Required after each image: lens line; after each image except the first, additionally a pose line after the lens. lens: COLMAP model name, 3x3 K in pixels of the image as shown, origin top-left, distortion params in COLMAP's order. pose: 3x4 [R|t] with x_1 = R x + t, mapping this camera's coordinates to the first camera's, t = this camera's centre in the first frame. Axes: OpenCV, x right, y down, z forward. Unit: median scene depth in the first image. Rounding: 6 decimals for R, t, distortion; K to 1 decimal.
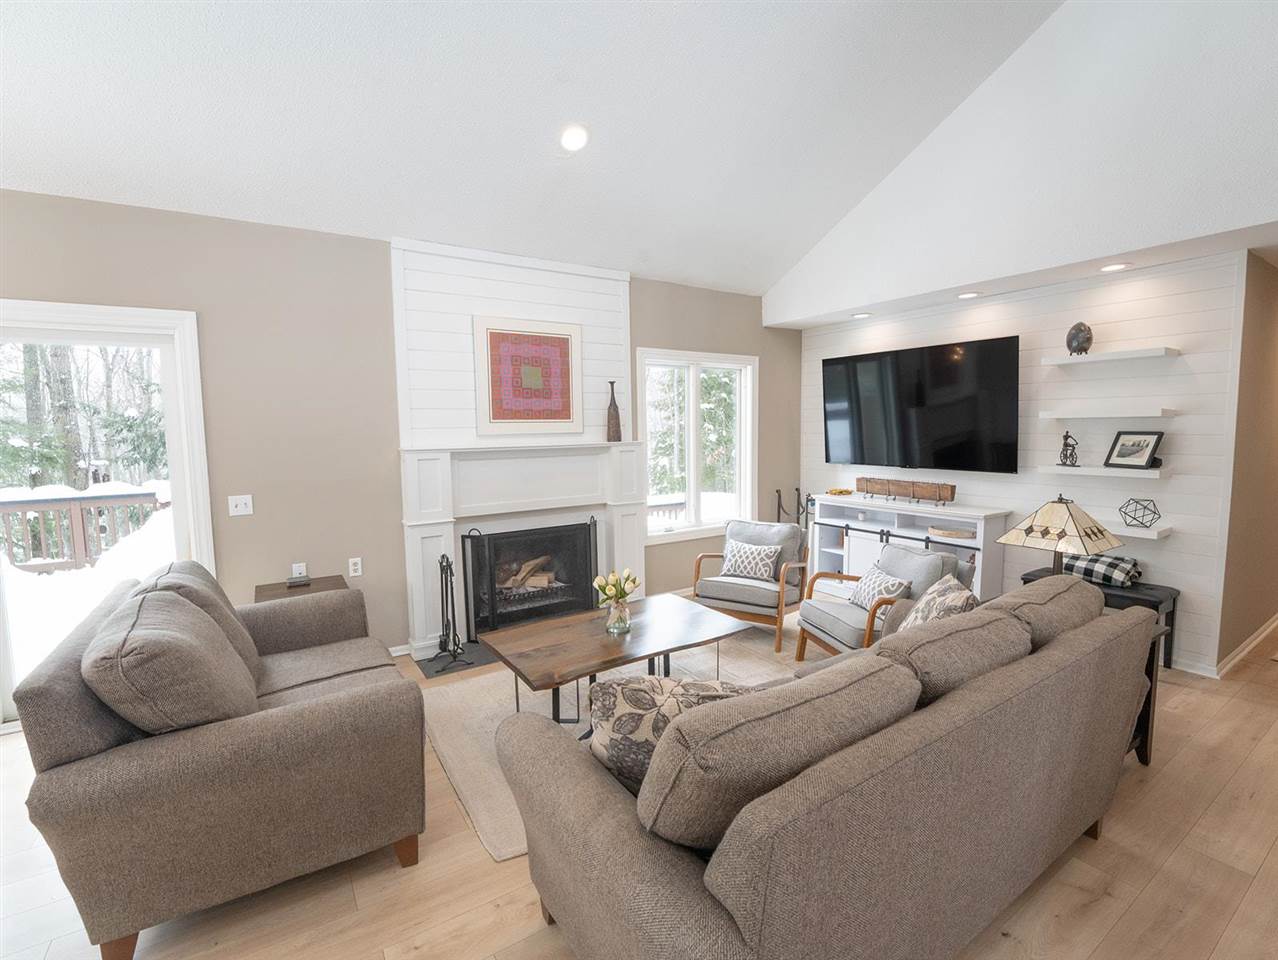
lens RADIAL K [[585.9, 0, 640.7], [0, 585.9, 482.6], [0, 0, 1]] dist [-0.021587, -0.000008]
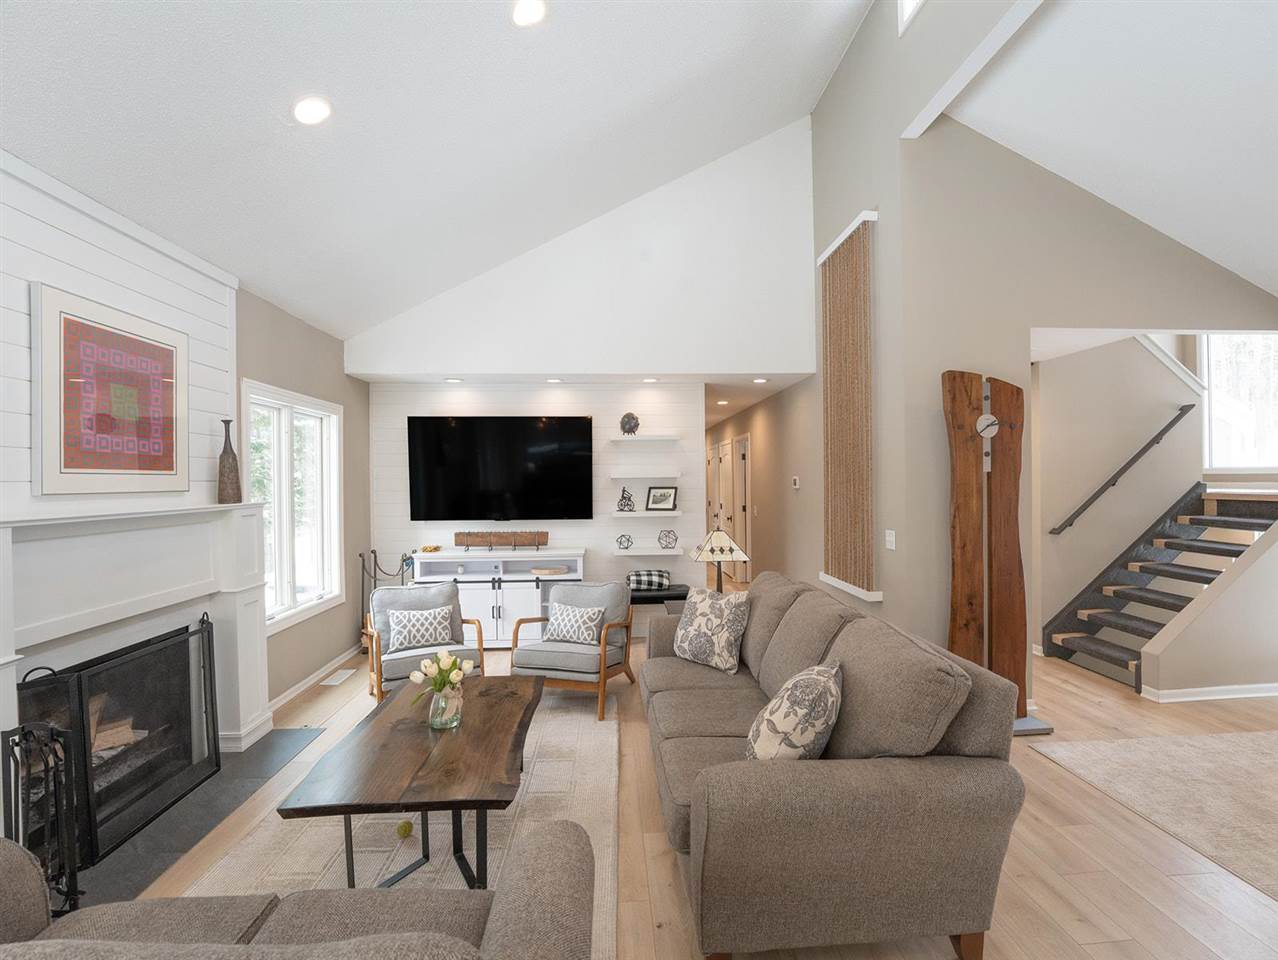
lens RADIAL K [[585.9, 0, 638.7], [0, 585.9, 482.1], [0, 0, 1]] dist [-0.021587, -0.000008]
pose [[0.497192, 0.007288, 0.867610, -0.439197], [0.082383, 0.995050, -0.055570, -0.015826], [-0.863721, 0.099105, 0.494130, 0.226522]]
